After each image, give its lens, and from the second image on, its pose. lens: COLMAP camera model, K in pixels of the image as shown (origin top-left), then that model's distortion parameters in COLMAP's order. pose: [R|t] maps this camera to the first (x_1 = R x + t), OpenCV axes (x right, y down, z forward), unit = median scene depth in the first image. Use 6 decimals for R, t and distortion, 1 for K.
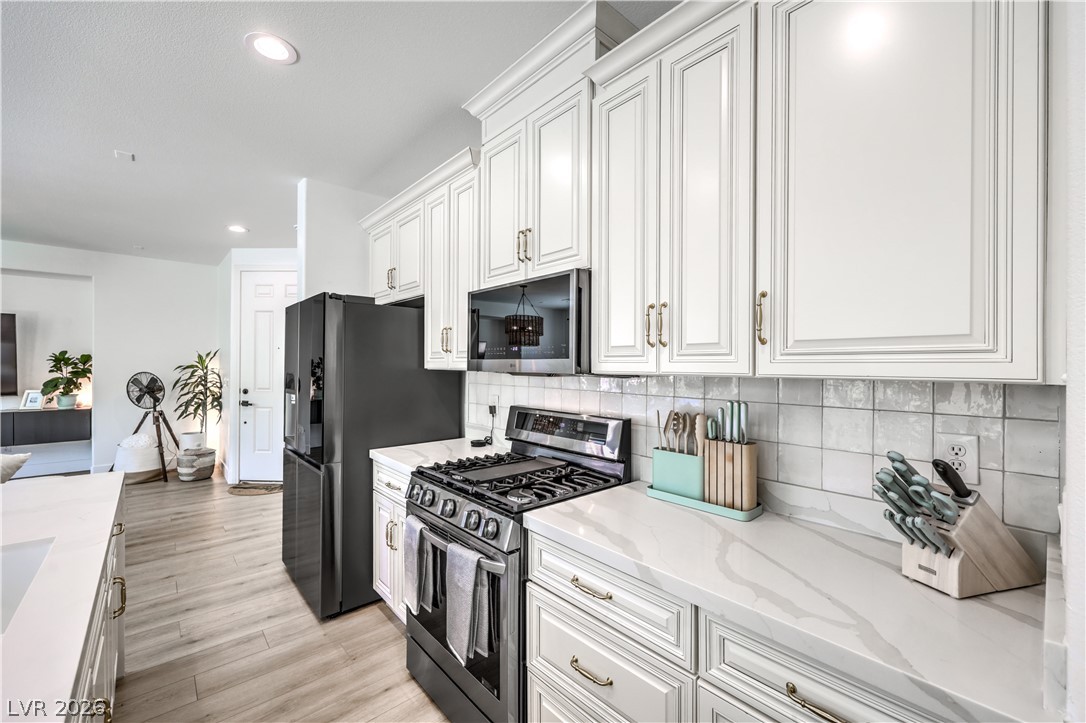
lens RADIAL K [[432.0, 0, 547.8], [0, 432.0, 367.4], [0, 0, 1]] dist [-0.001872, -0.000195]
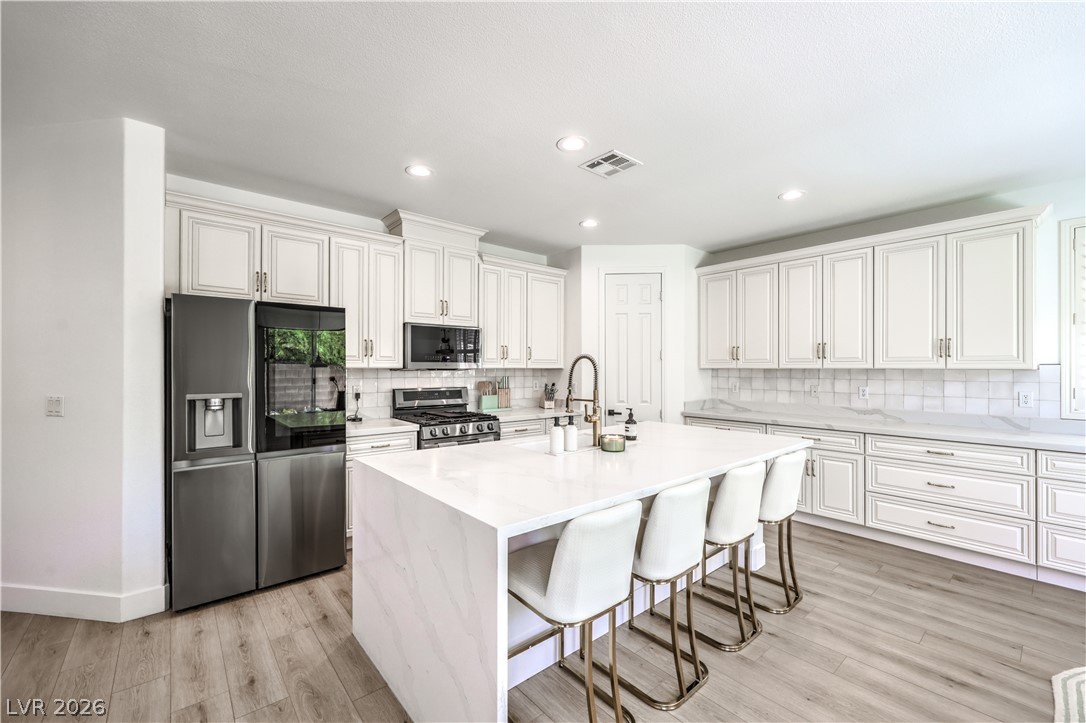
lens RADIAL K [[442.6, 0, 543.2], [0, 442.6, 364.7], [0, 0, 1]] dist [-0.001290, 0.000361]
pose [[0.028954, -0.002770, 0.999577, -0.830670], [0.000995, 0.999996, 0.002743, -0.004963], [-0.999580, 0.000915, 0.028957, 0.174629]]
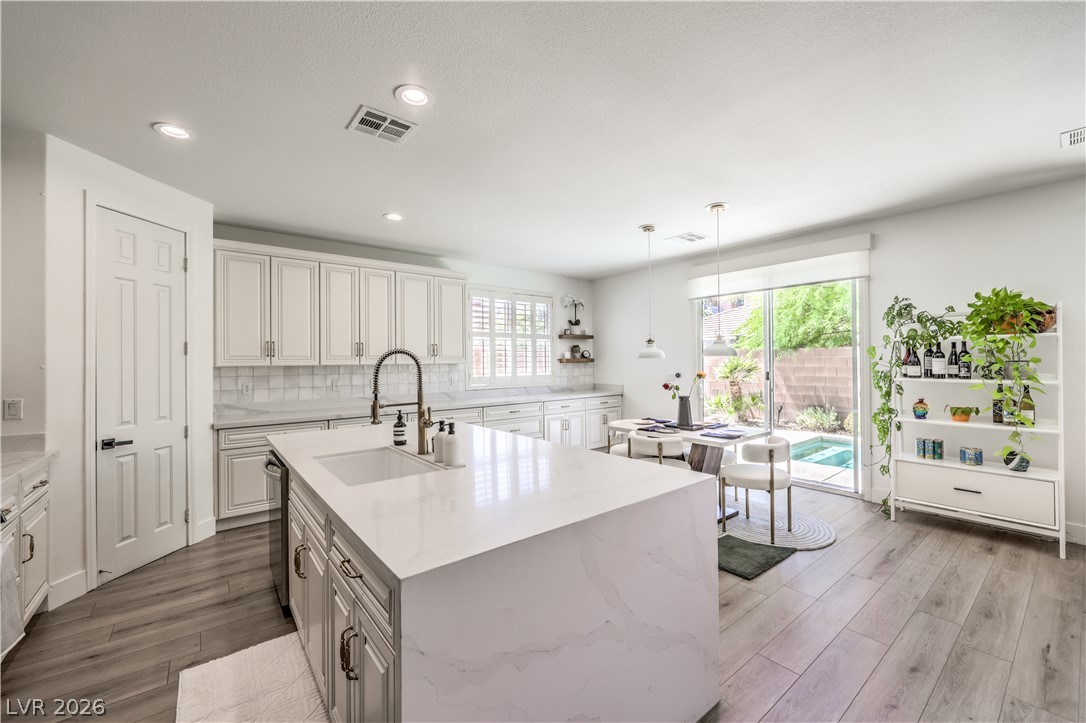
lens RADIAL K [[432.8, 0, 543.4], [0, 432.8, 359.2], [0, 0, 1]] dist [-0.000775, -0.000292]
pose [[-0.997840, 0.000309, 0.065684, -0.452869], [0.000100, 0.999995, -0.003182, -0.004245], [-0.065685, -0.003169, -0.997835, 0.575464]]
